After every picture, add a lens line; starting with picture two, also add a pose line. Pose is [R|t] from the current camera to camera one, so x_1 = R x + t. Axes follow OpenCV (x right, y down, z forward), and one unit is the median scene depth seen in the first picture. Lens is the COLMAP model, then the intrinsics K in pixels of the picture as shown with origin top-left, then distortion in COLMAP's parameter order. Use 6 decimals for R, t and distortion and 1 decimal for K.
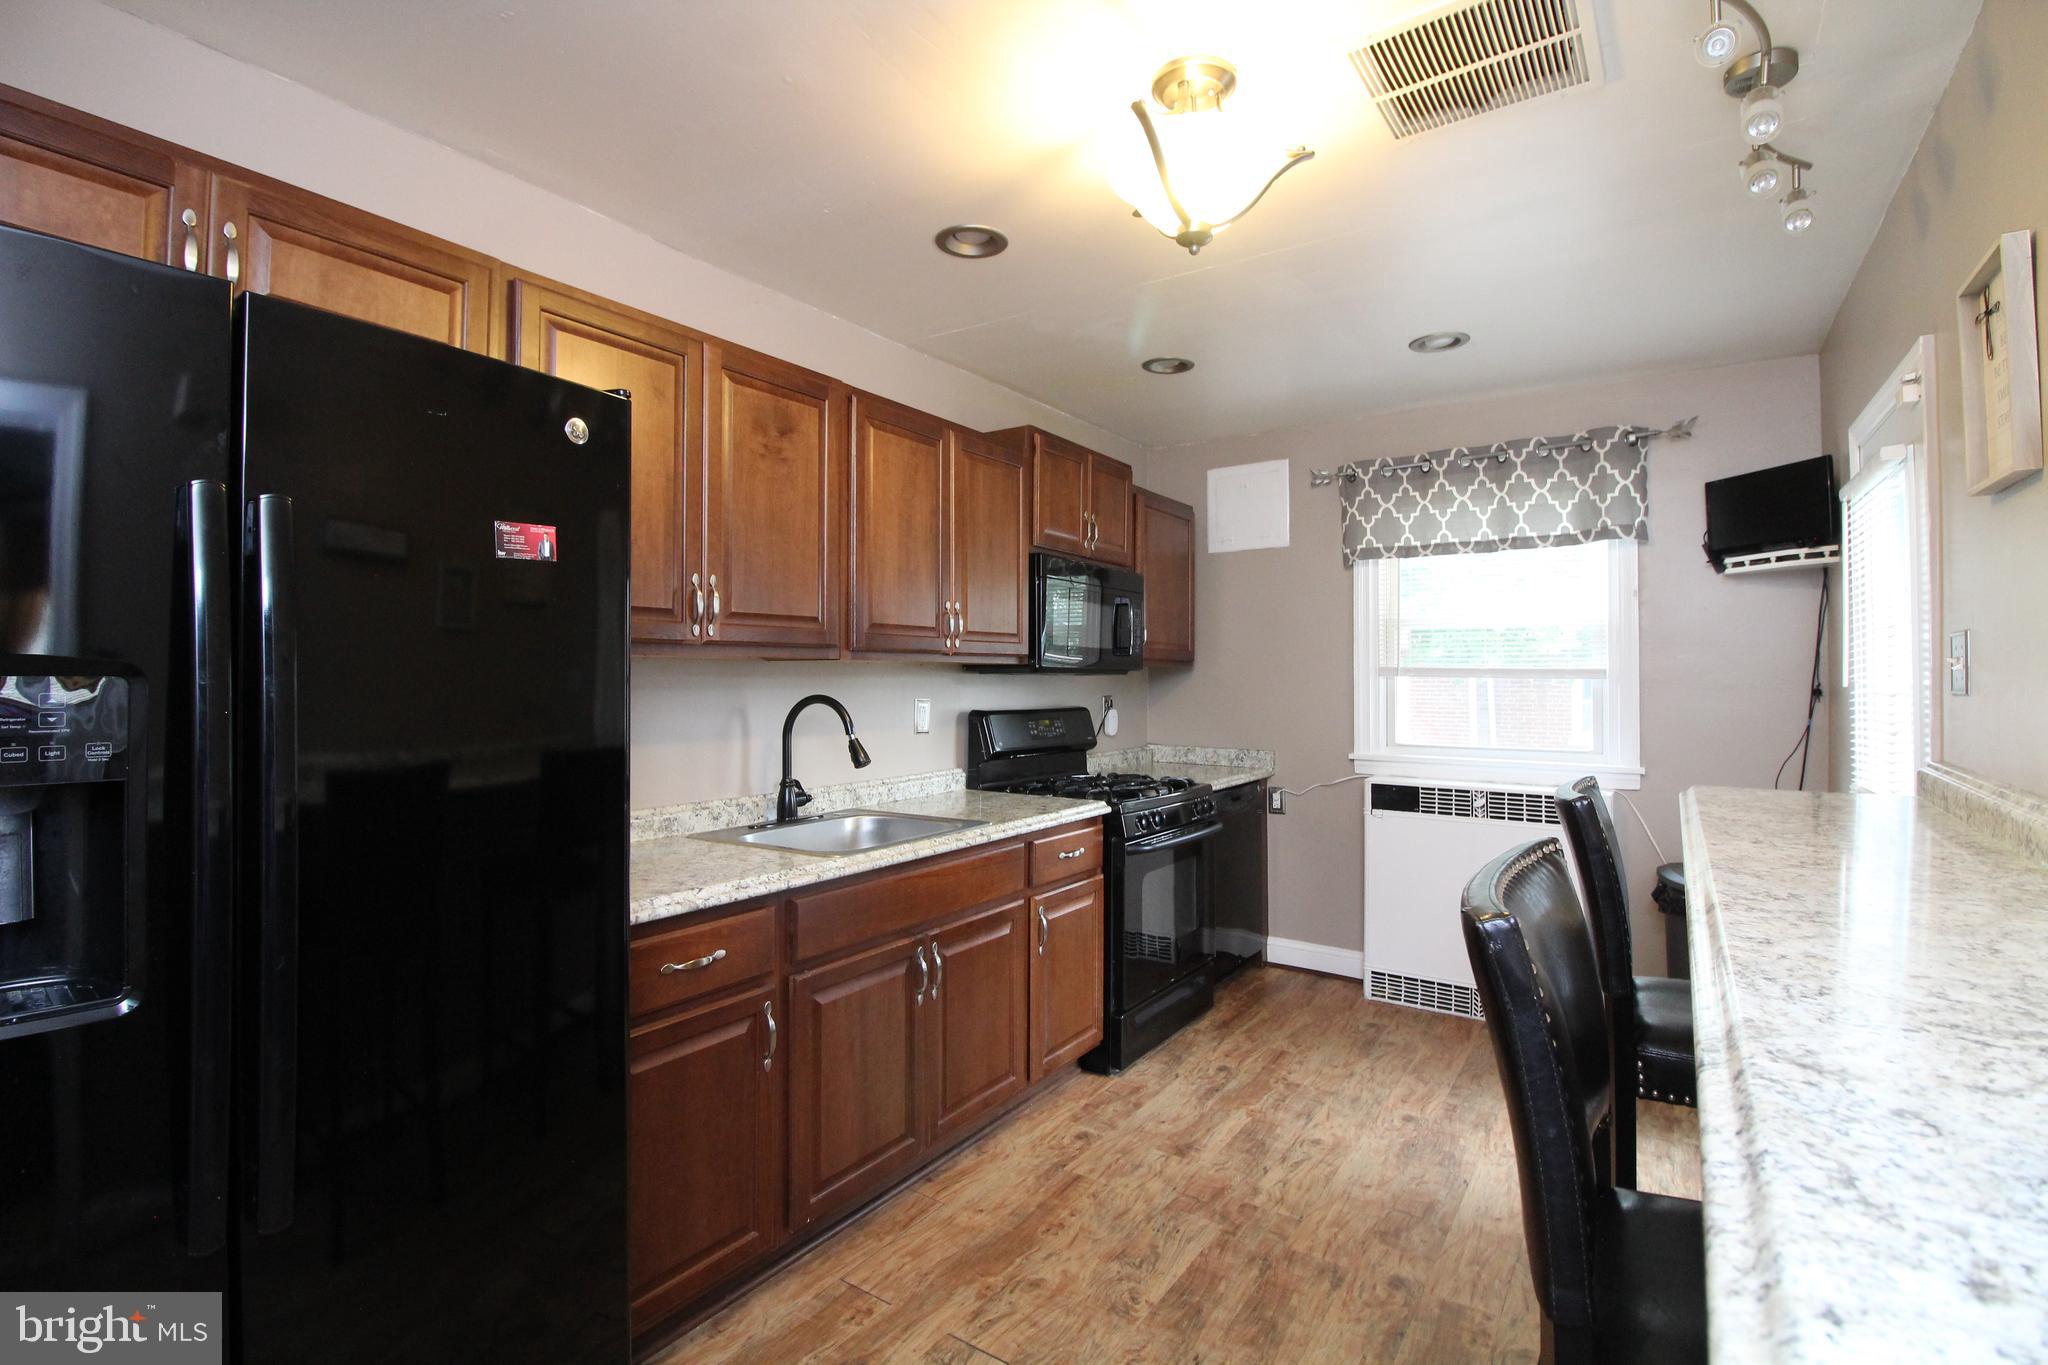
lens RADIAL K [[948.2, 0, 1032.4], [0, 948.2, 674.4], [0, 0, 1]] dist [-0.003574, -0.011724]
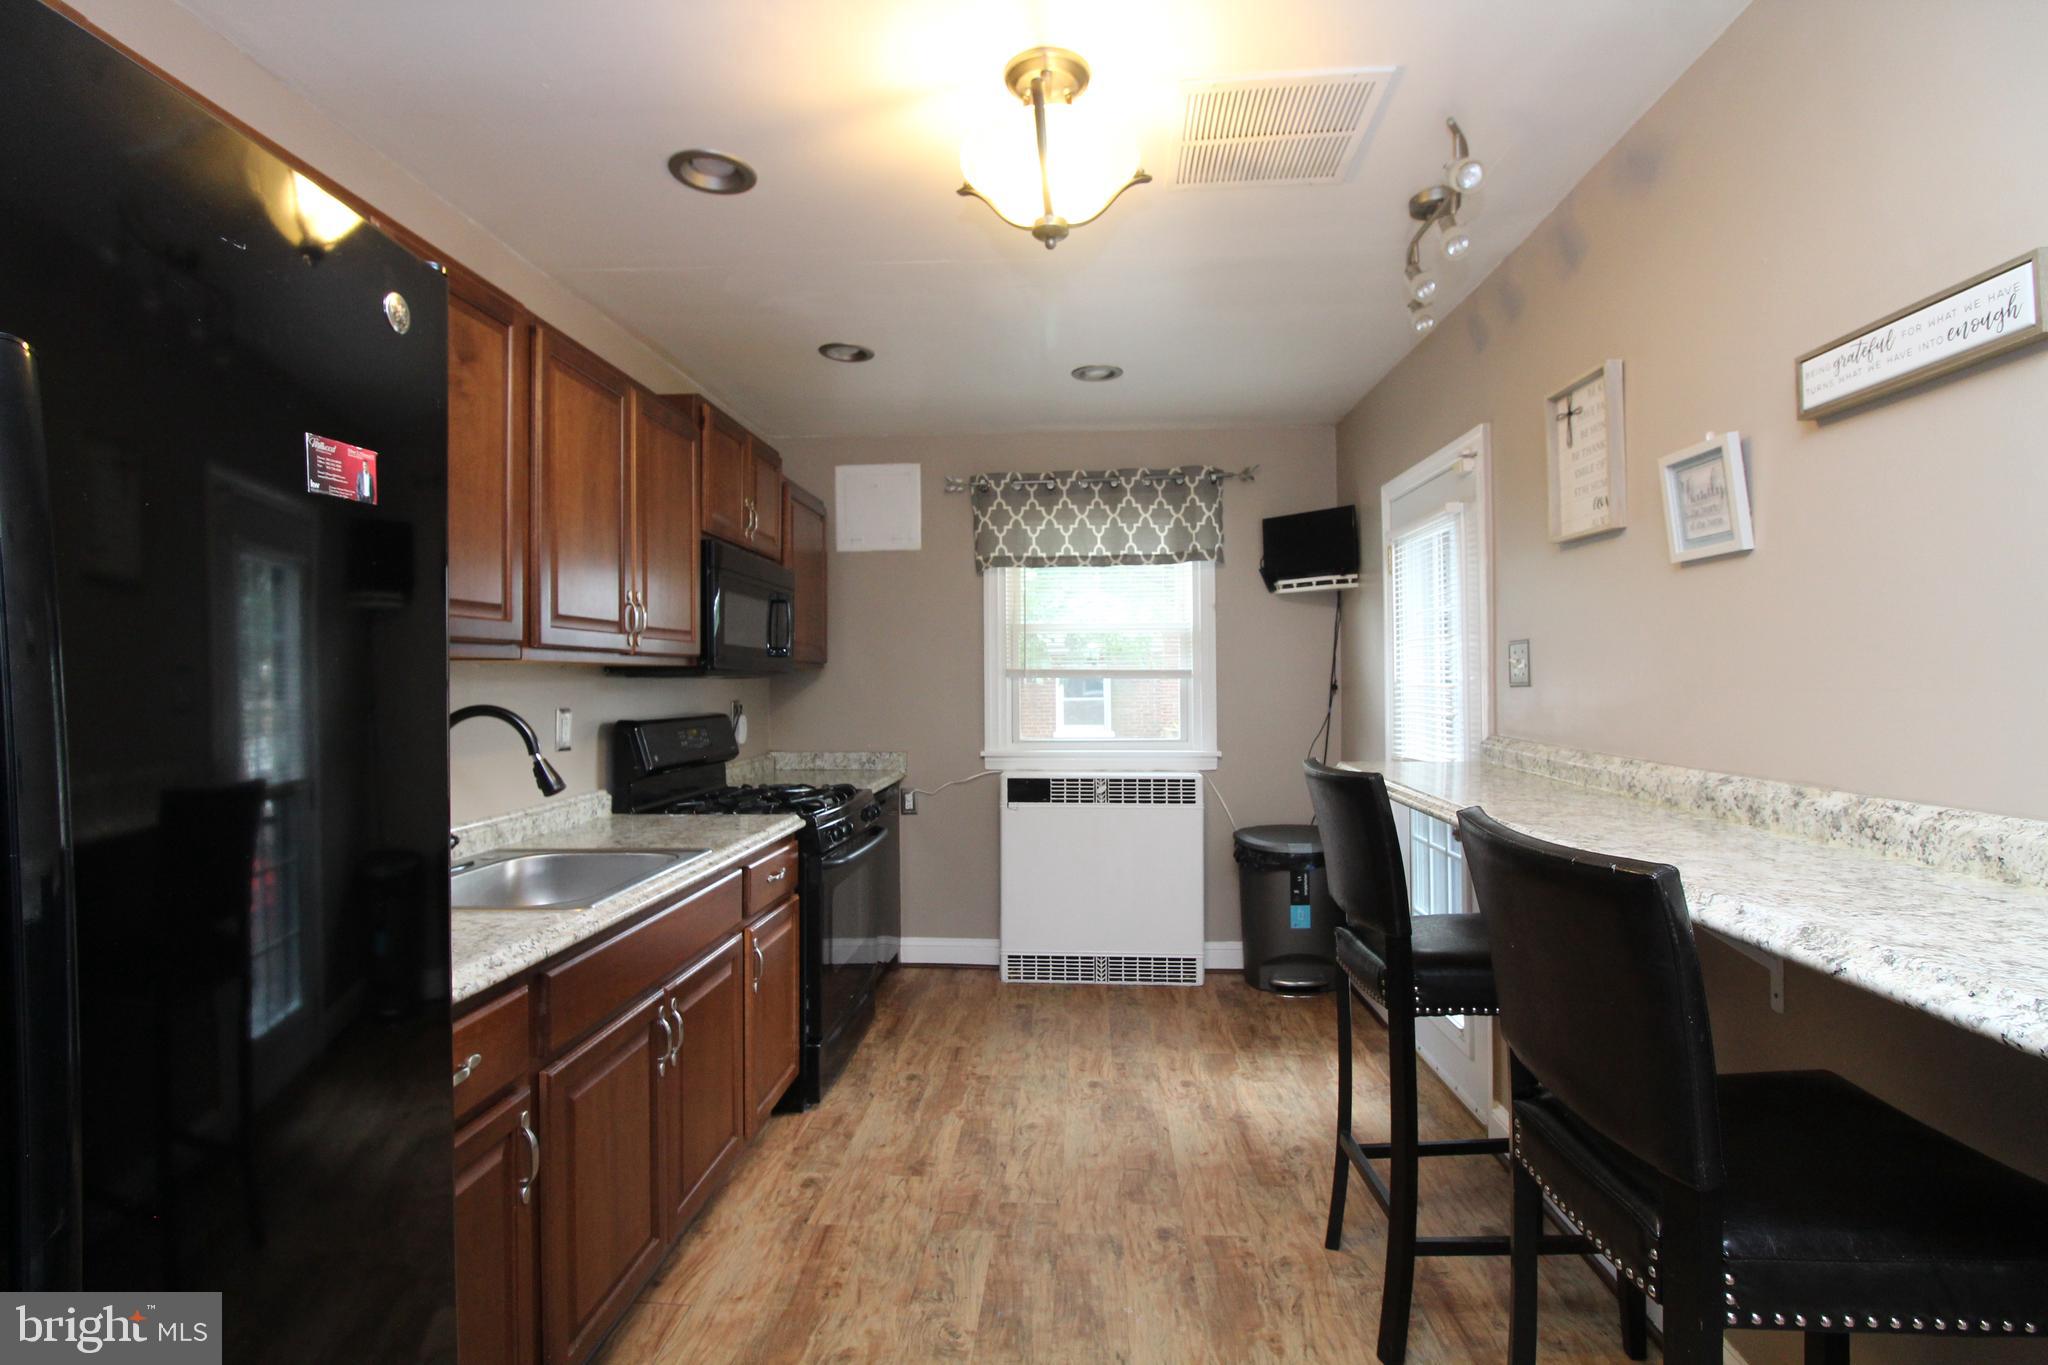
lens RADIAL K [[948.2, 0, 1037.3], [0, 948.2, 672.9], [0, 0, 1]] dist [-0.003574, -0.011724]
pose [[0.859359, -0.004432, 0.511354, -0.223455], [0.007160, 0.999969, -0.003365, 0.001304], [-0.511323, 0.006553, 0.859364, 0.102825]]
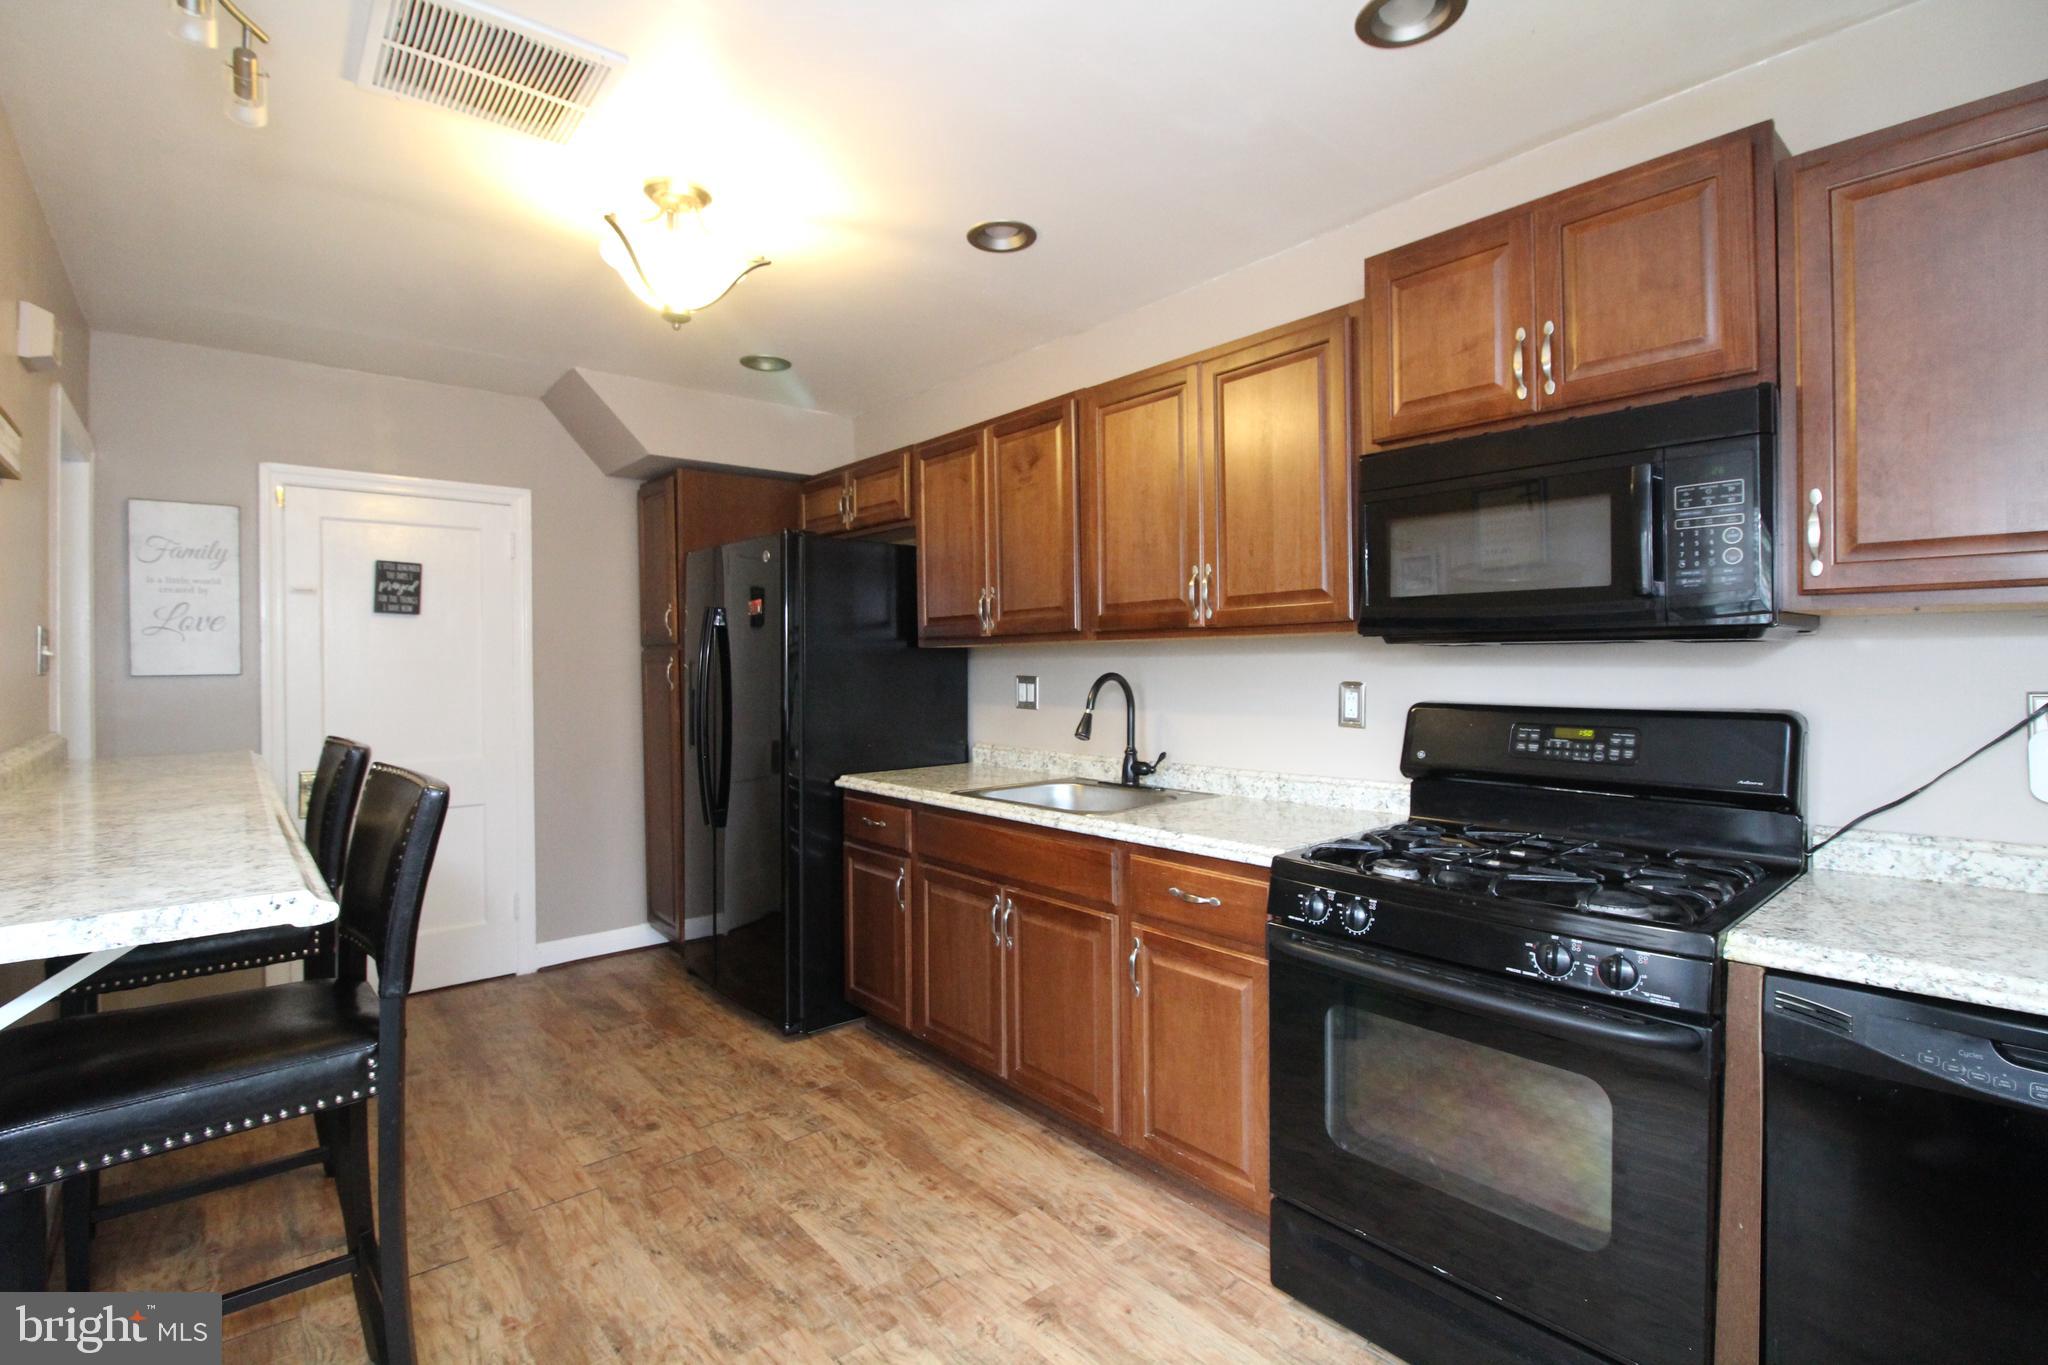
lens RADIAL K [[948.2, 0, 1036.9], [0, 948.2, 672.7], [0, 0, 1]] dist [-0.003574, -0.011724]
pose [[-0.259864, 0.011242, -0.965580, 0.836132], [0.014889, 0.999860, 0.007634, 0.011406], [0.965531, -0.012393, -0.259995, 1.167748]]
